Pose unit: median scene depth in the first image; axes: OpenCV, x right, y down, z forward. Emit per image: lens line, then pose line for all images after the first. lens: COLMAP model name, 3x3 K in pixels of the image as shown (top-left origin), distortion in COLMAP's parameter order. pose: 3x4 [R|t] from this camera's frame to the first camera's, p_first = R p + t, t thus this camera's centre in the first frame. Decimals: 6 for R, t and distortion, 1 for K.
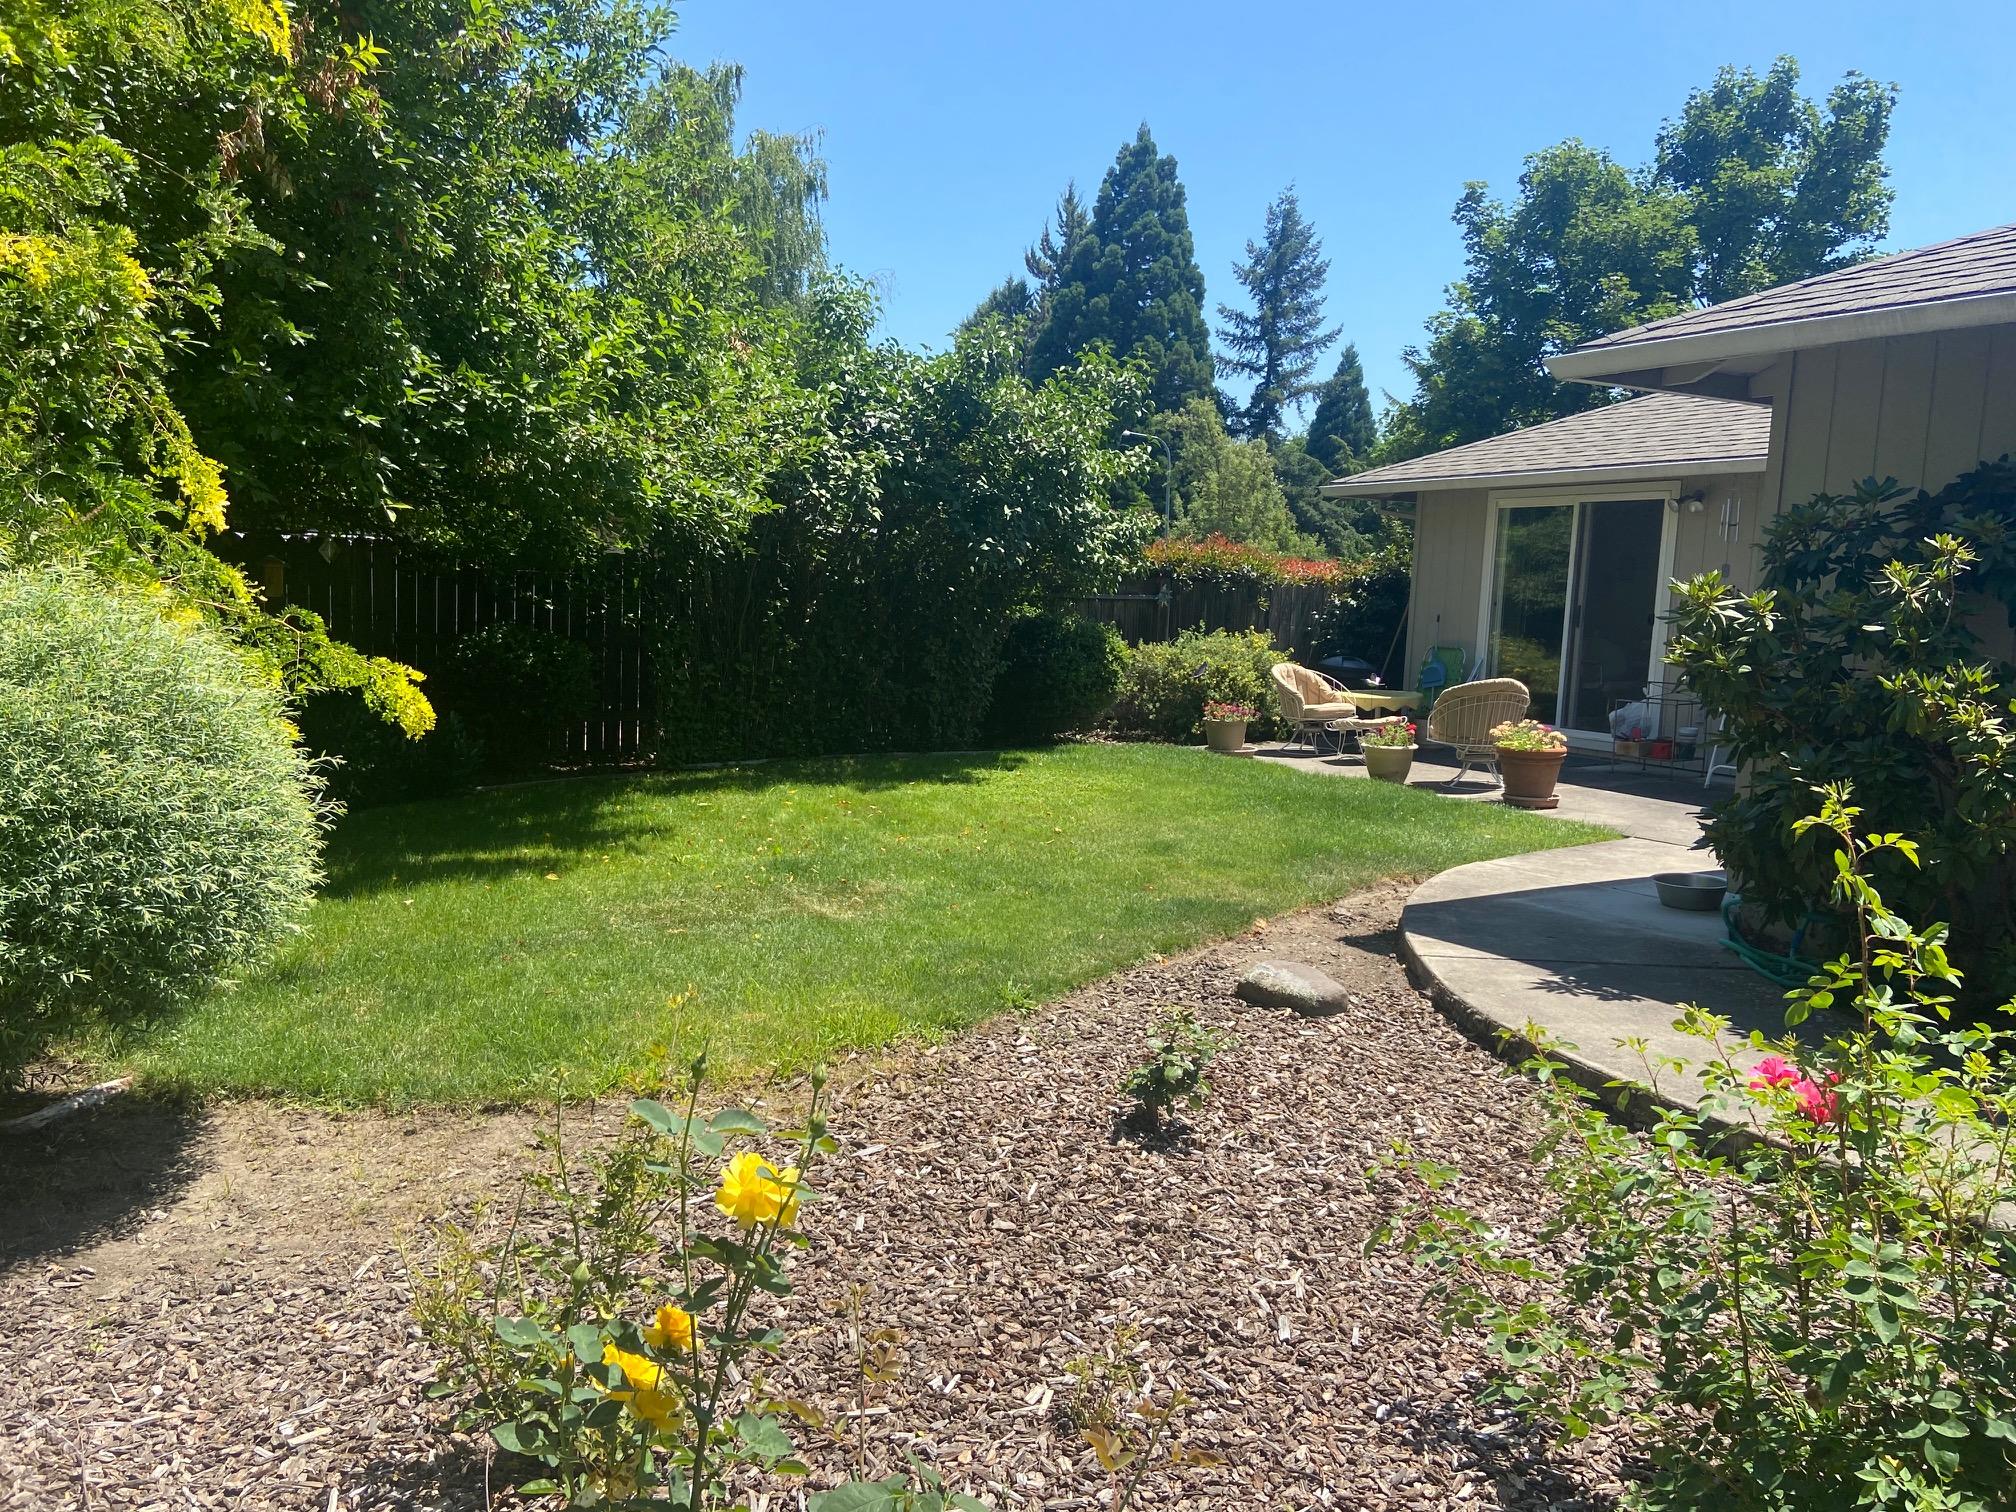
lens RADIAL K [[1540.0, 0, 1008.0], [0, 1540.0, 756.0], [0, 0, 1]] dist [0.158131, -0.165111]
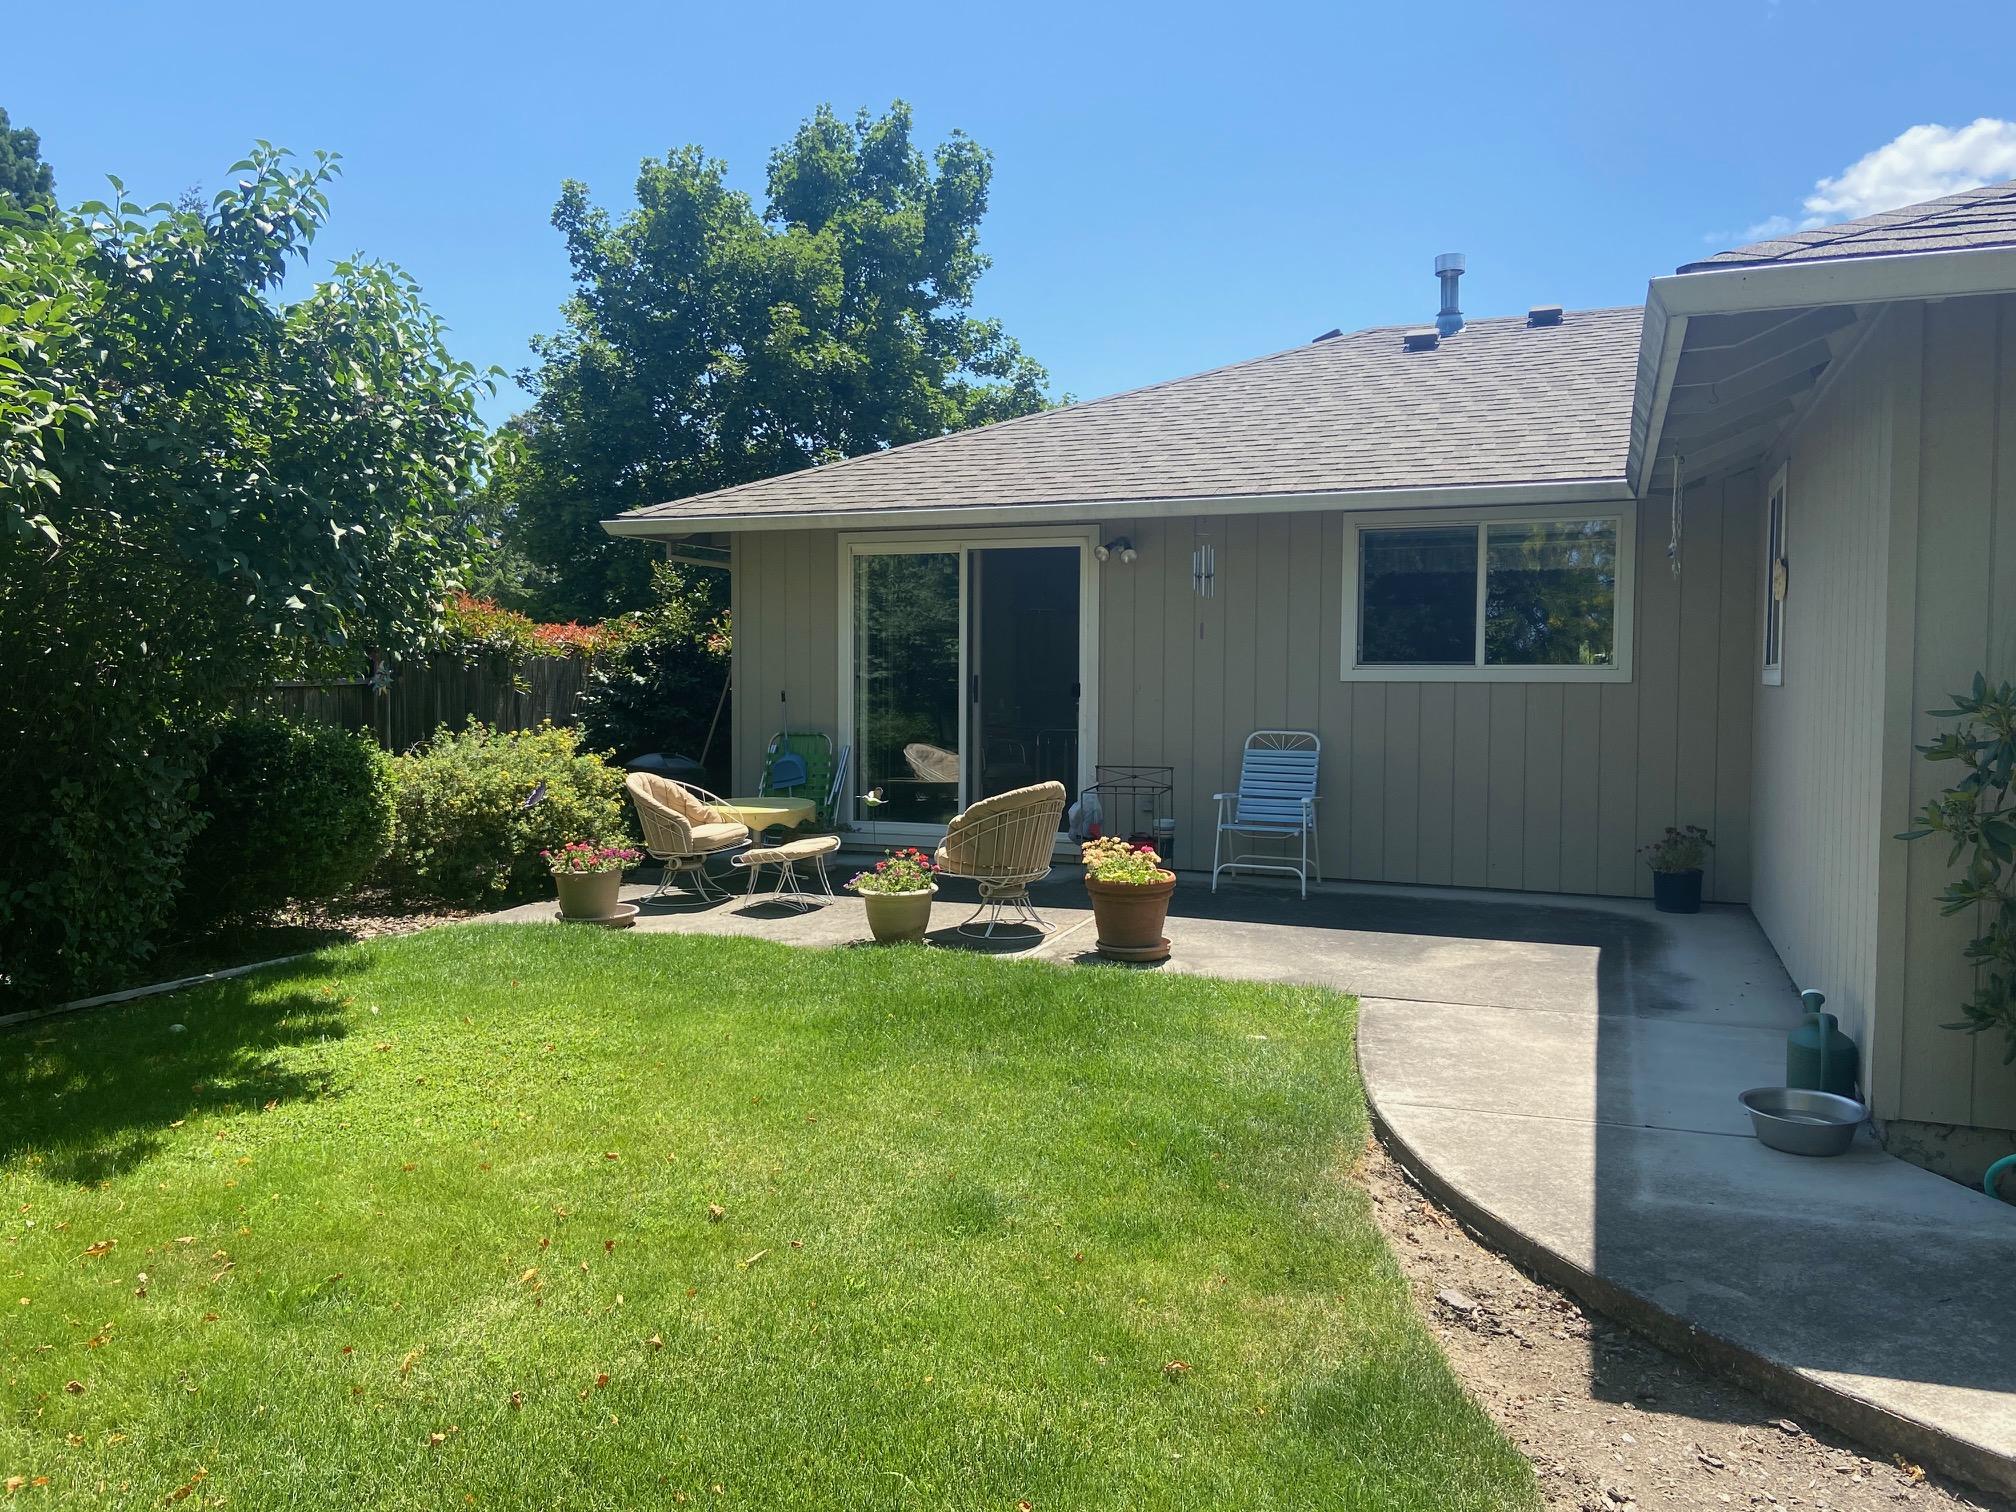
lens RADIAL K [[1540.0, 0, 1008.0], [0, 1540.0, 756.0], [0, 0, 1]] dist [0.158131, -0.165111]
pose [[0.789702, -0.070982, 0.609370, -0.106019], [0.095014, 0.995450, -0.007177, -0.044522], [-0.606088, 0.063567, 0.792854, 0.337583]]
